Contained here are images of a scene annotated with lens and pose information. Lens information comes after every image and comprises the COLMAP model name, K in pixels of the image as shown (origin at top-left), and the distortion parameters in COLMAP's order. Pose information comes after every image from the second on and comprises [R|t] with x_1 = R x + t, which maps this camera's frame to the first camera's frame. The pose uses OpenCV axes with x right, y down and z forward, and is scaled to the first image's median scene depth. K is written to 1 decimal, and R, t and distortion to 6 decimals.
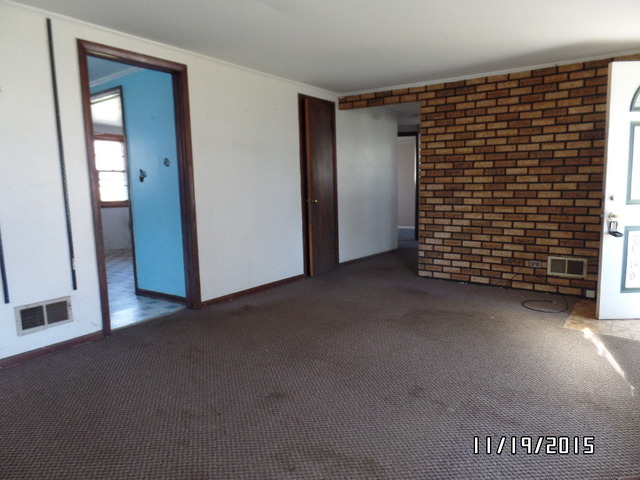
lens RADIAL K [[432.4, 0, 320.0], [0, 432.4, 240.0], [0, 0, 1]] dist [-0.010654, -0.002510]
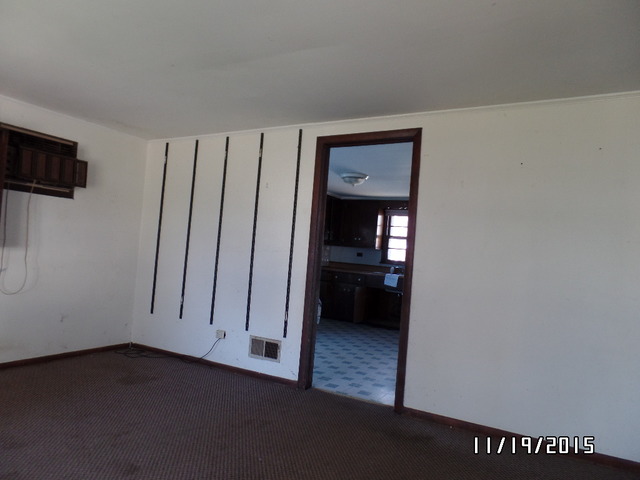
lens RADIAL K [[432.4, 0, 320.0], [0, 432.4, 240.0], [0, 0, 1]] dist [-0.010654, -0.002510]
pose [[0.123224, -0.018532, -0.992206, 0.681274], [-0.201802, 0.978467, -0.043337, -0.124600], [0.971644, 0.205570, 0.116831, 0.931606]]
